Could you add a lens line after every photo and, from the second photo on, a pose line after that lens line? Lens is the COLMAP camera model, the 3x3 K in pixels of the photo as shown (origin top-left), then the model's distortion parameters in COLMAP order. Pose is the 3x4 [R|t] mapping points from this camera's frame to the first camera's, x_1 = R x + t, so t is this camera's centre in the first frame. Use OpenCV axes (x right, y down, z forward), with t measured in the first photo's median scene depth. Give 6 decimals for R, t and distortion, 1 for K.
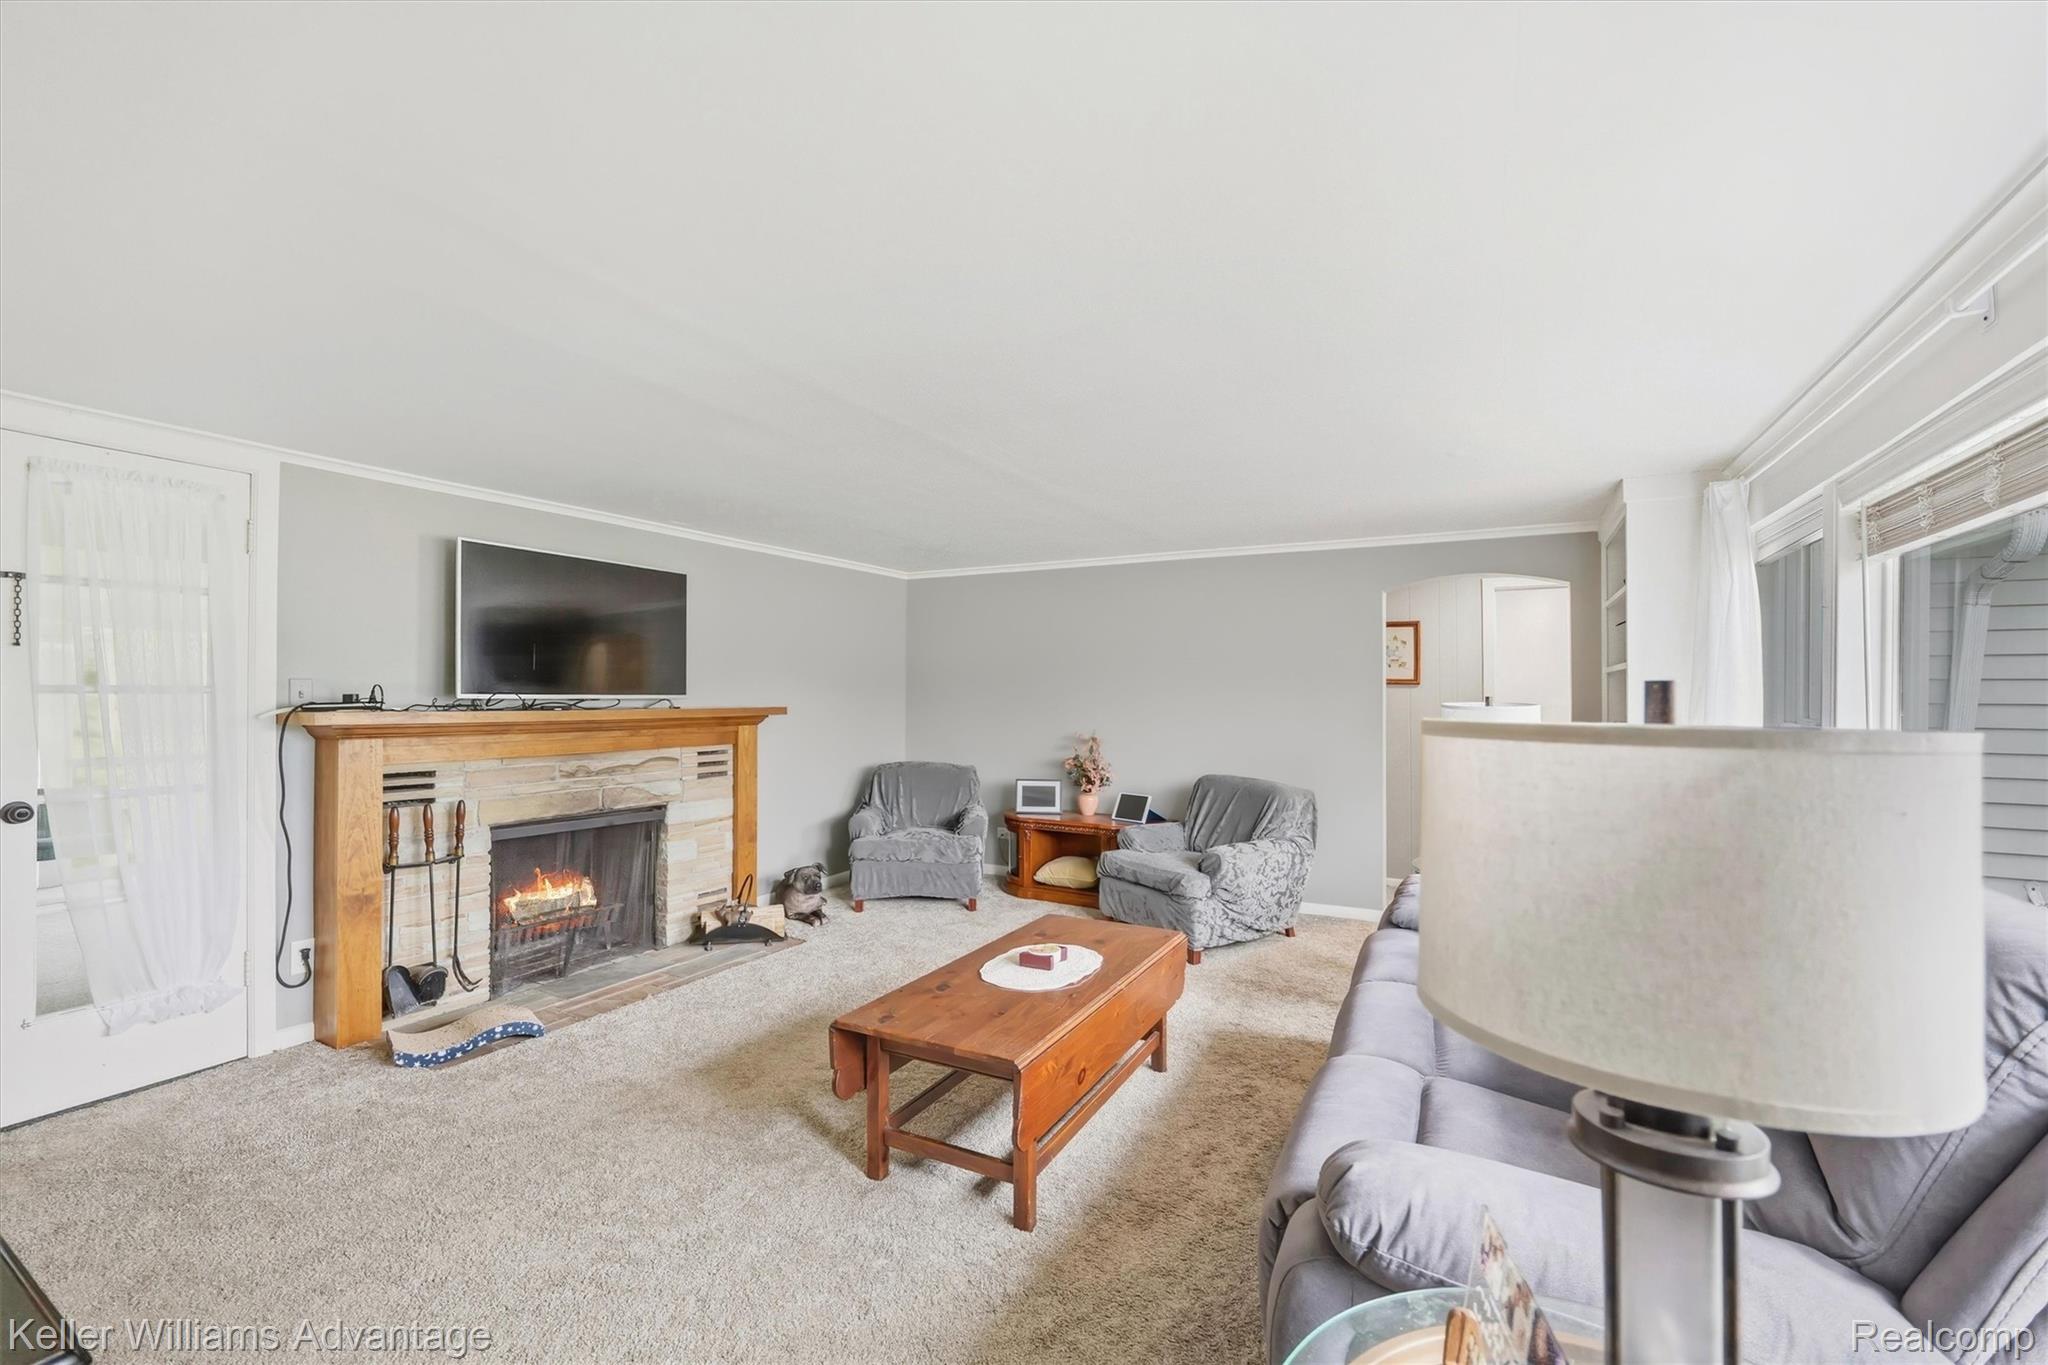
lens RADIAL K [[845.7, 0, 1024.0], [0, 845.7, 682.5], [0, 0, 1]] dist [-0.000560, -0.000130]
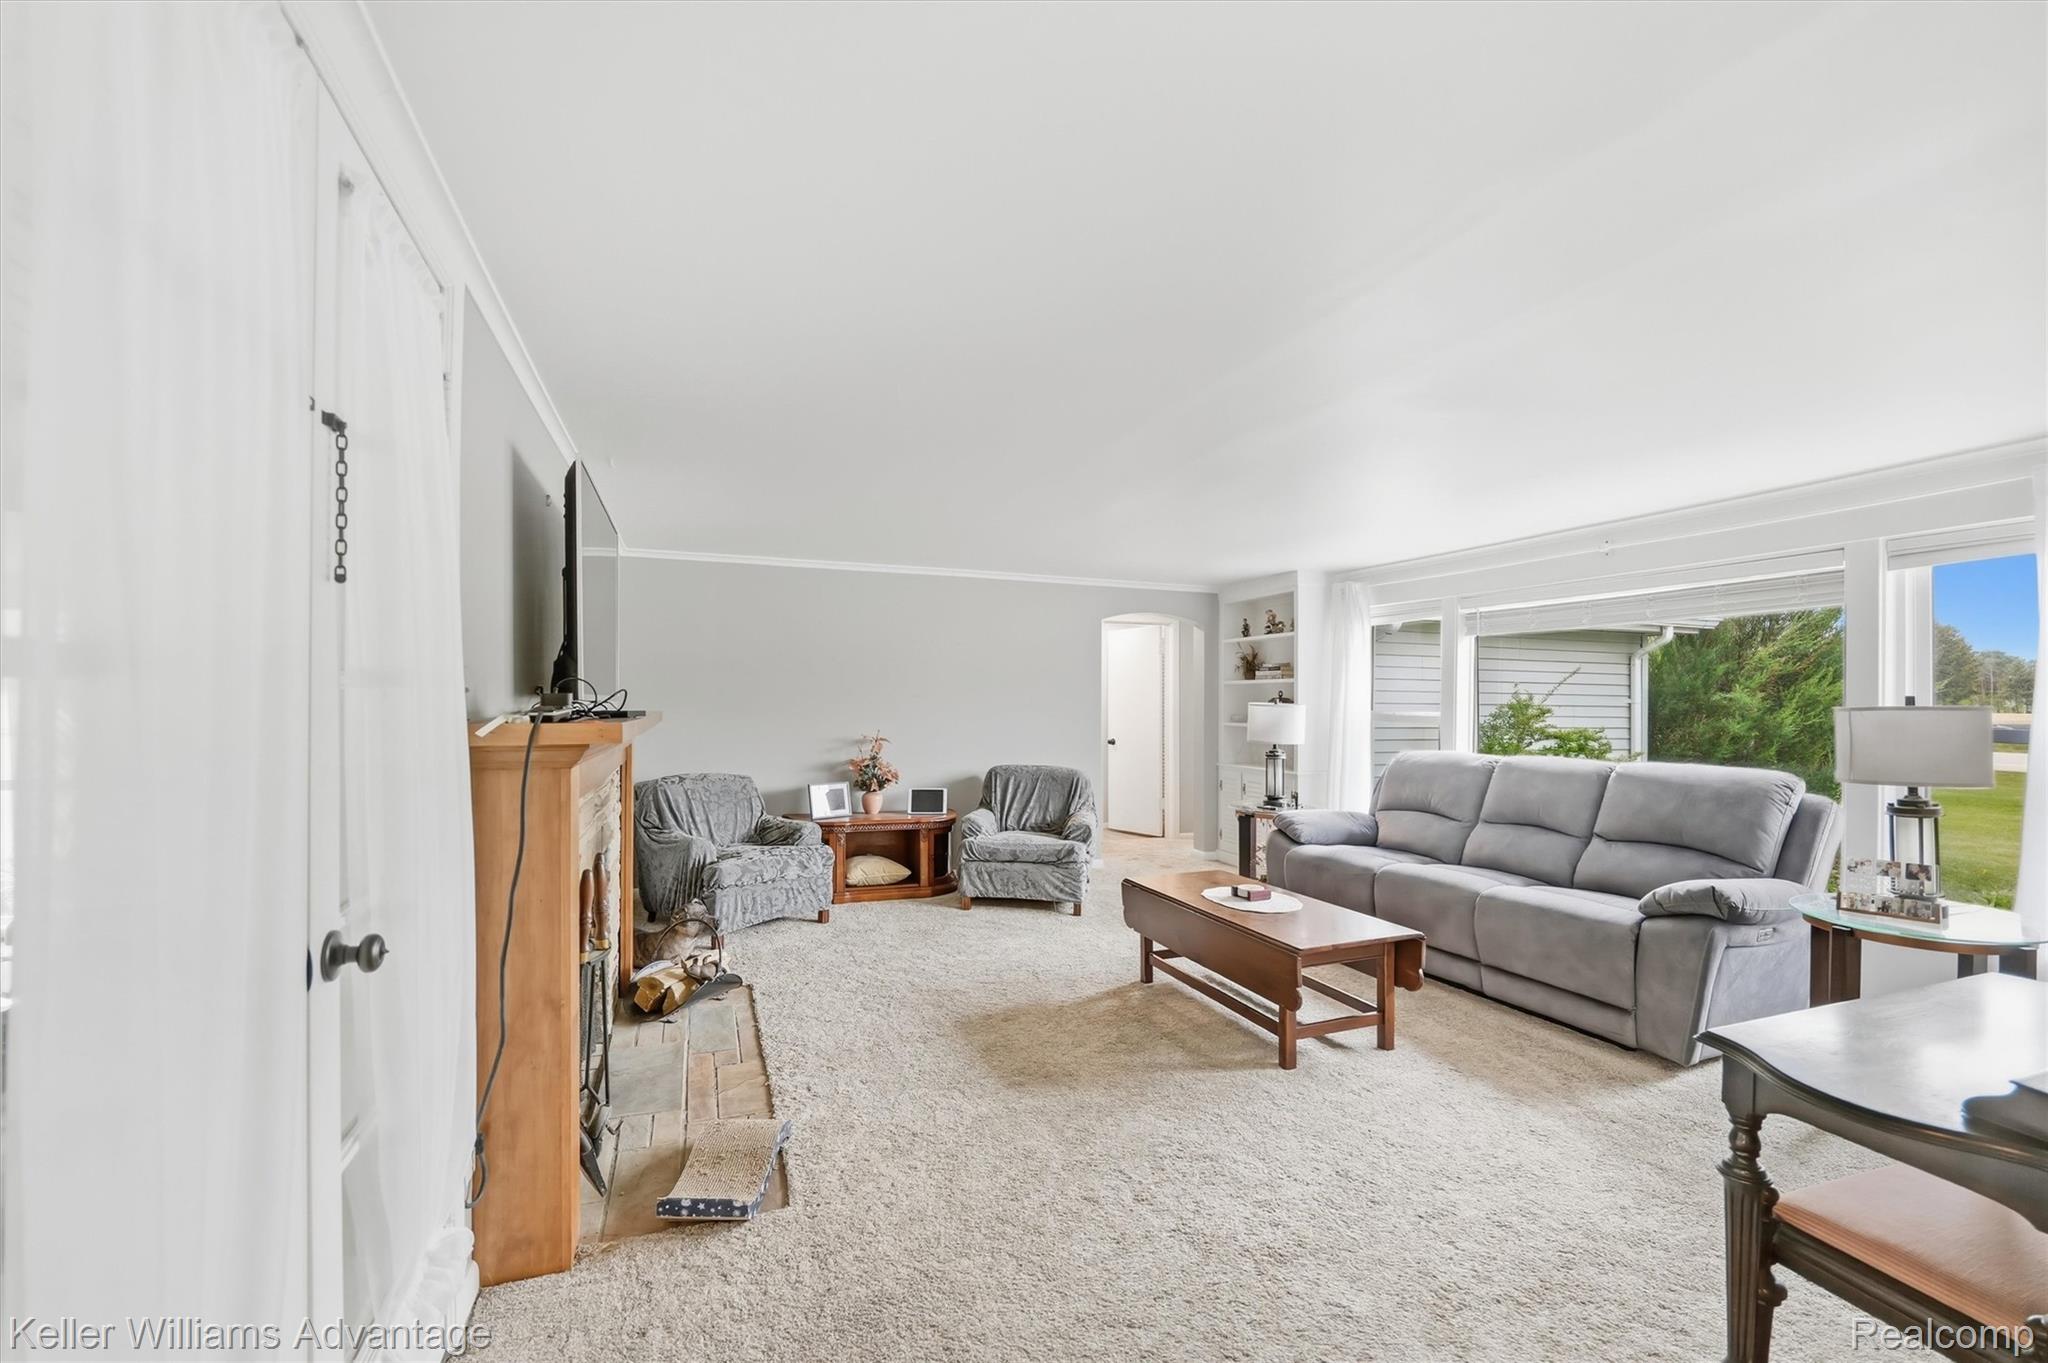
lens RADIAL K [[845.7, 0, 1024.0], [0, 845.7, 681.5], [0, 0, 1]] dist [-0.000560, -0.000130]
pose [[0.647910, 0.017061, 0.761526, -0.741540], [-0.013614, 0.999849, -0.010817, 0.005246], [-0.761596, -0.003359, 0.648044, 0.242184]]
